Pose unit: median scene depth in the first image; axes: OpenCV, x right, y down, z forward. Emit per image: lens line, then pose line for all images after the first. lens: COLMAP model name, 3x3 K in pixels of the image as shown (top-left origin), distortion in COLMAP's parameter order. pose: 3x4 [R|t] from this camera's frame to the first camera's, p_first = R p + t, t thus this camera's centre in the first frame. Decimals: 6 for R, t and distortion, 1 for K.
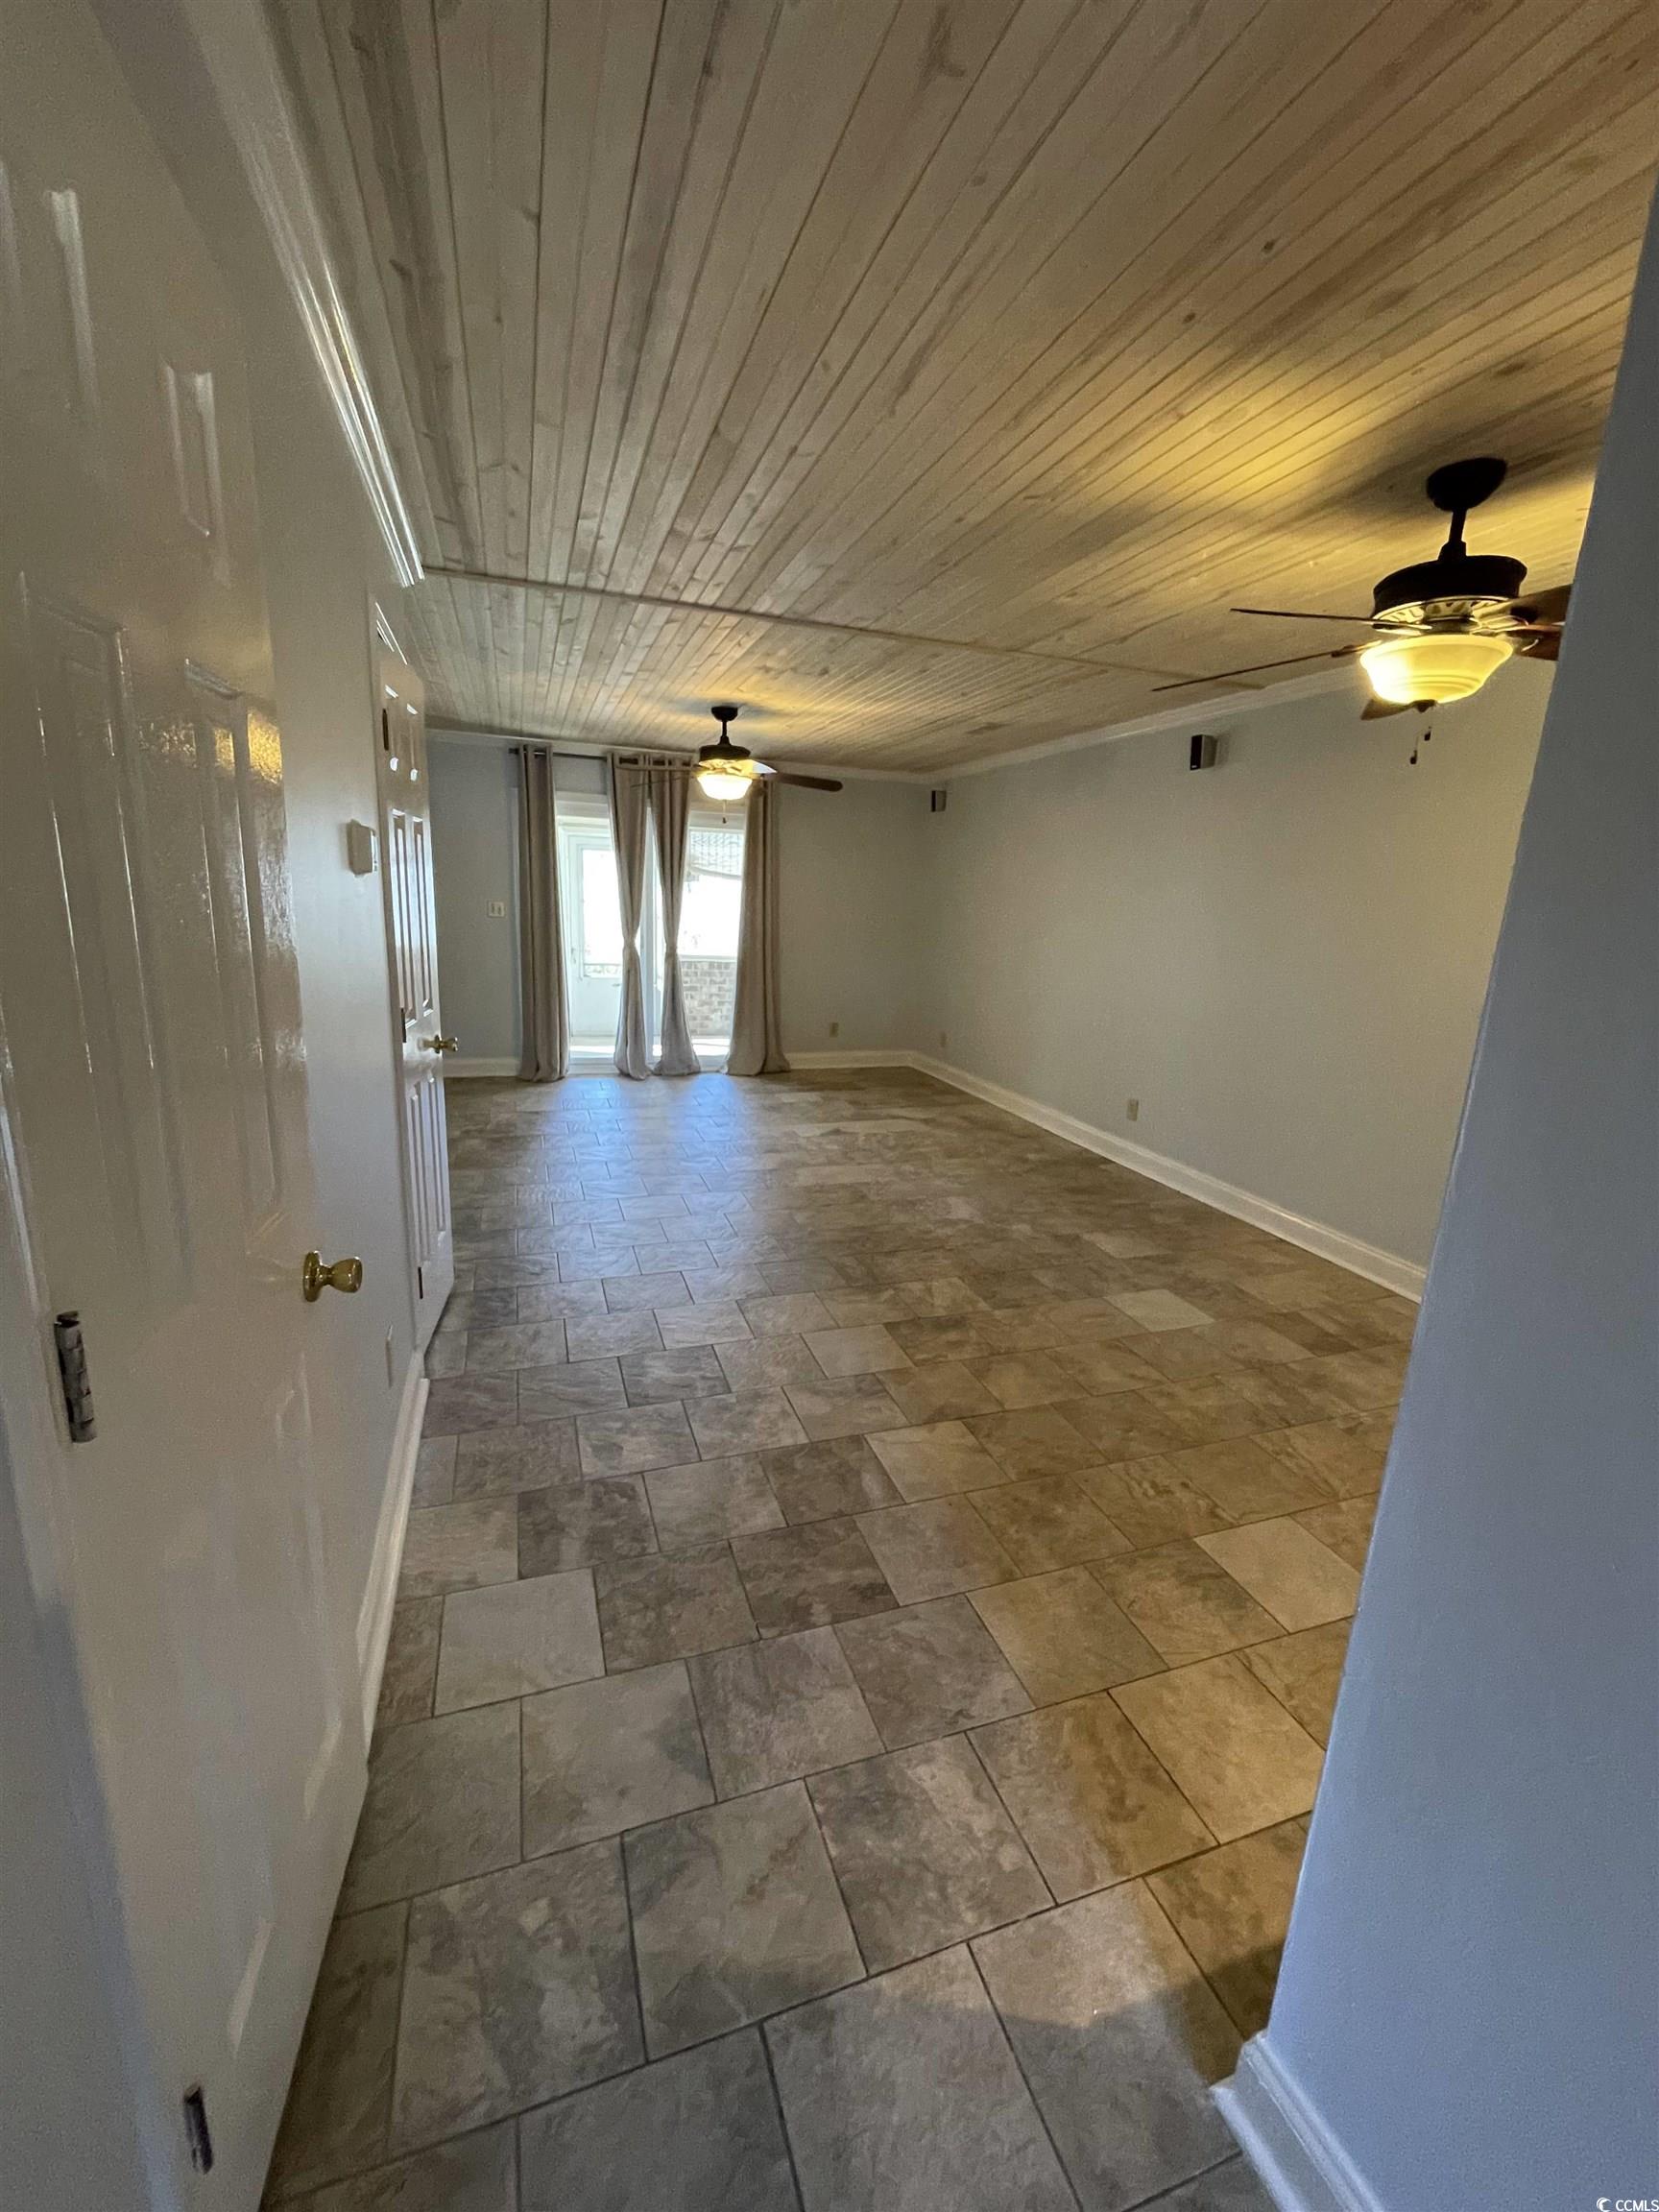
lens RADIAL K [[893.9, 0, 823.0], [0, 893.9, 1098.9], [0, 0, 1]] dist [-0.001408, -0.000257]
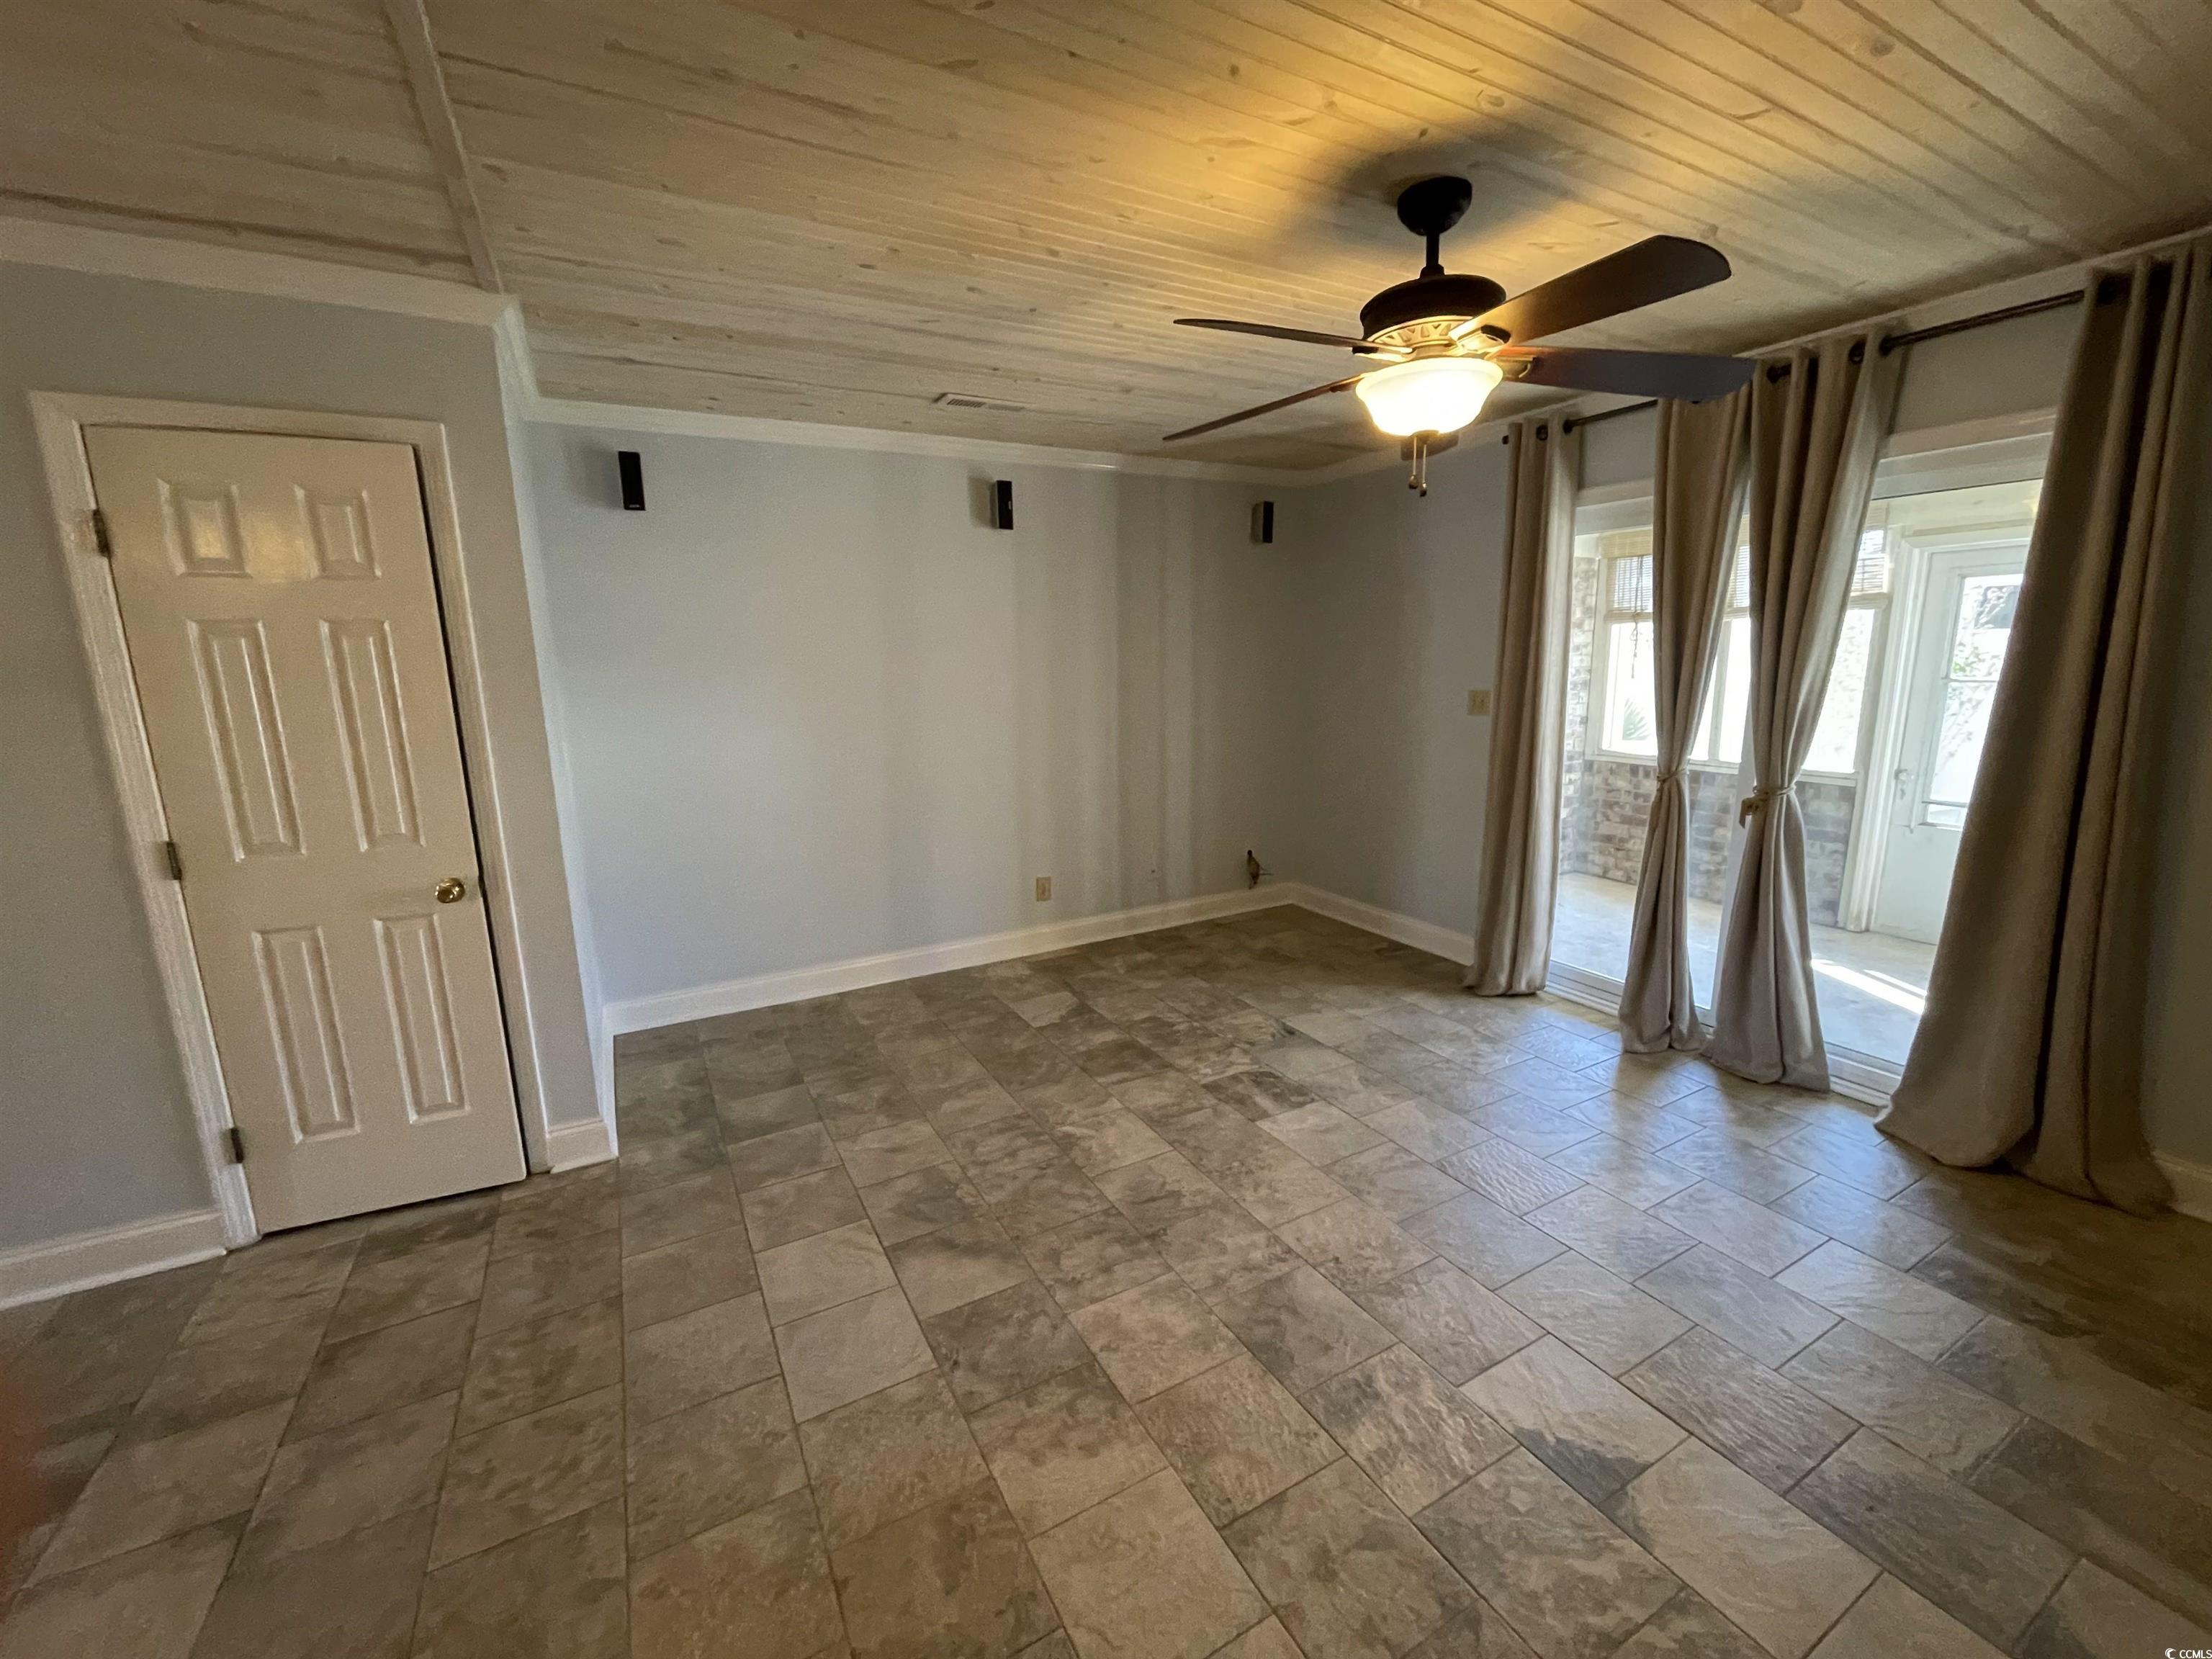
lens RADIAL K [[893.9, 0, 1104.4], [0, 893.9, 833.5], [0, 0, 1]] dist [-0.001408, -0.000257]
pose [[0.180376, 0.157896, -0.970842, 0.438993], [-0.194685, 0.973235, 0.122114, -0.314689], [0.964138, 0.166982, 0.206288, 1.392685]]
